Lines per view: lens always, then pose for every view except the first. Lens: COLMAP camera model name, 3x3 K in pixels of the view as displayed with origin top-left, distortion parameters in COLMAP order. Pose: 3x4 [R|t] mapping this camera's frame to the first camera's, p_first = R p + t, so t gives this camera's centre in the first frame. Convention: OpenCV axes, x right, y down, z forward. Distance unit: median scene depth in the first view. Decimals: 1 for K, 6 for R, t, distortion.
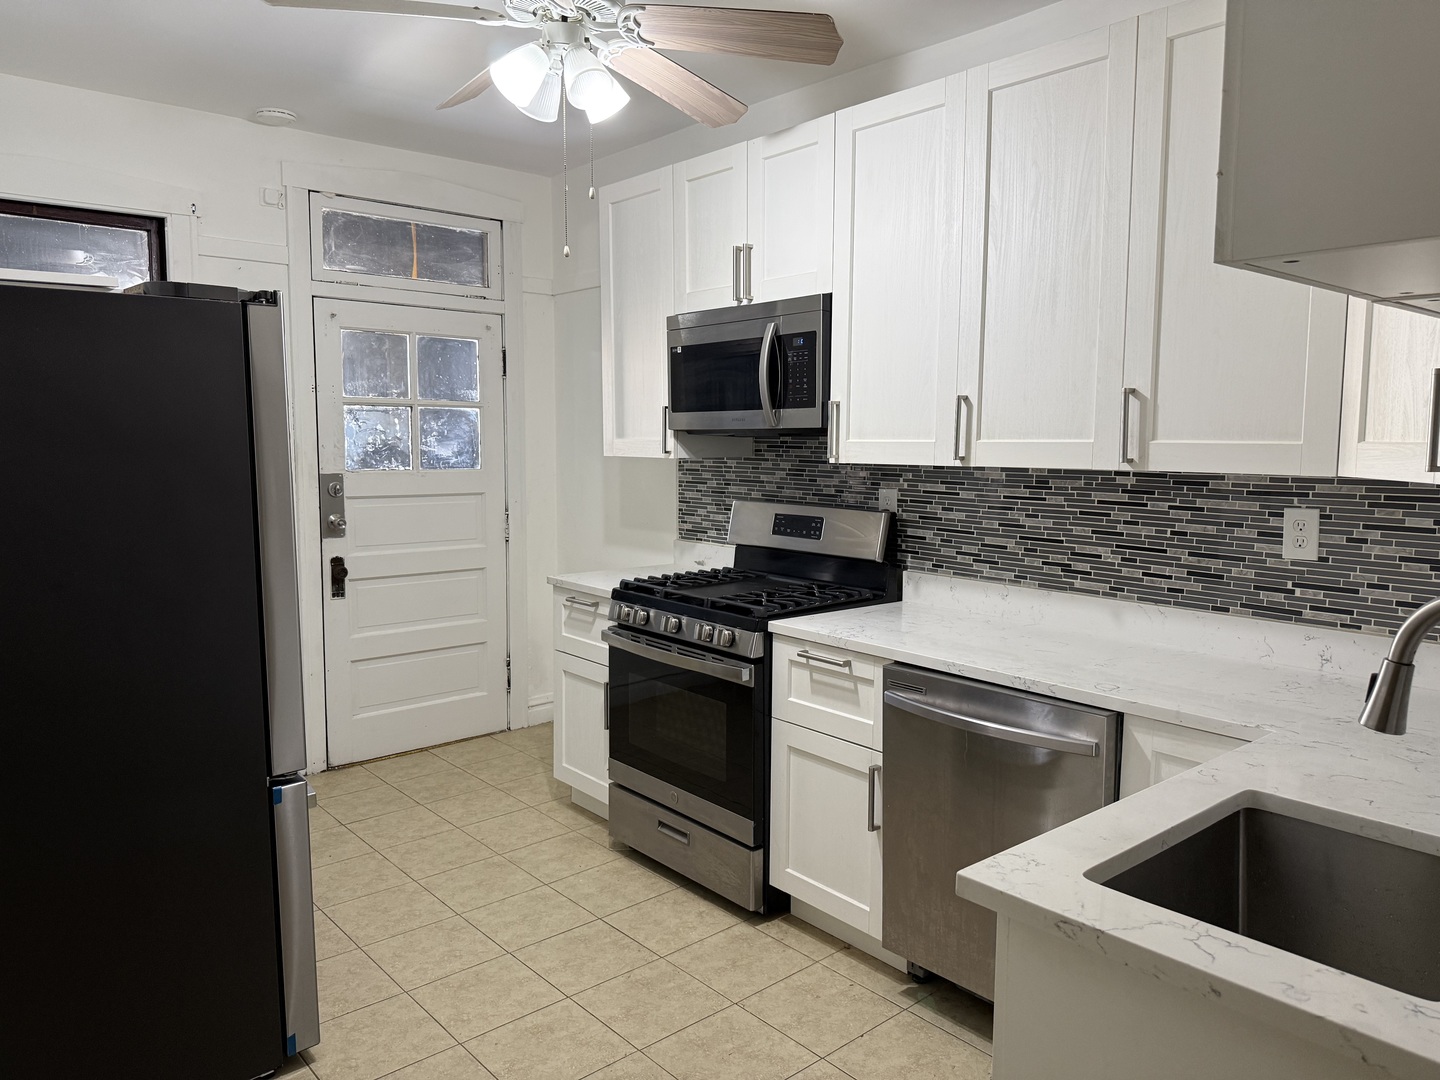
lens RADIAL K [[1015.9, 0, 724.2], [0, 1015.9, 543.1], [0, 0, 1]] dist [0.072594, -0.081726]
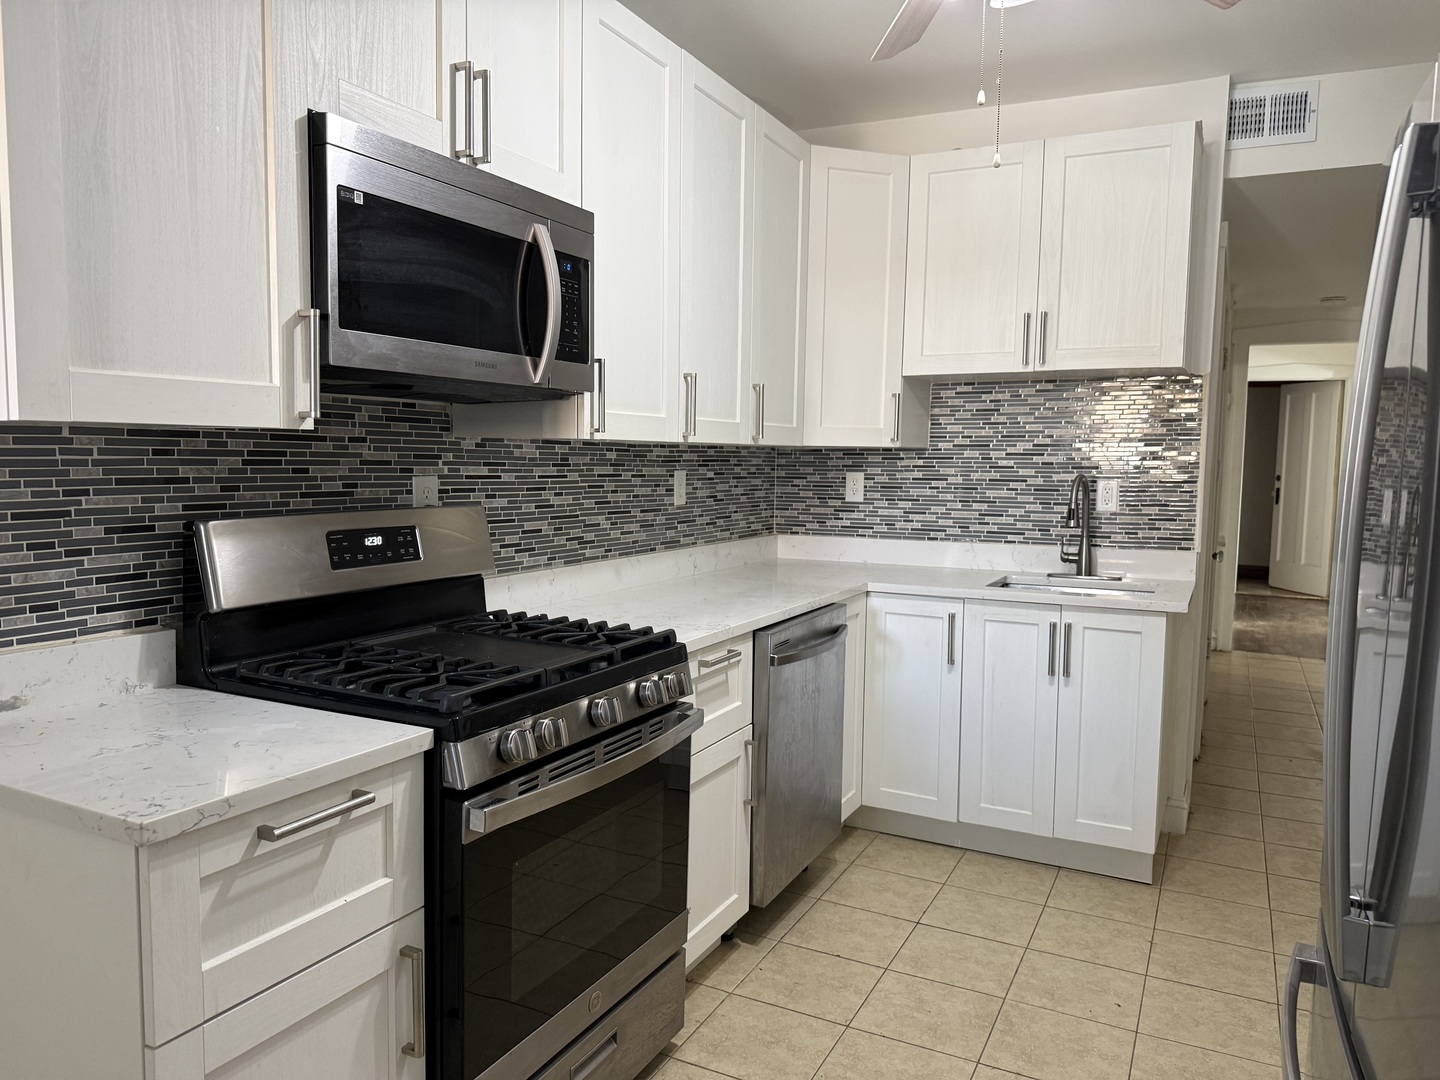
lens RADIAL K [[998.1, 0, 726.2], [0, 998.1, 540.5], [0, 0, 1]] dist [0.098823, -0.140701]
pose [[-0.386786, -0.088479, 0.917915, -0.658191], [0.081895, 0.988158, 0.129759, -0.095562], [-0.918526, 0.125361, -0.374960, 1.237268]]
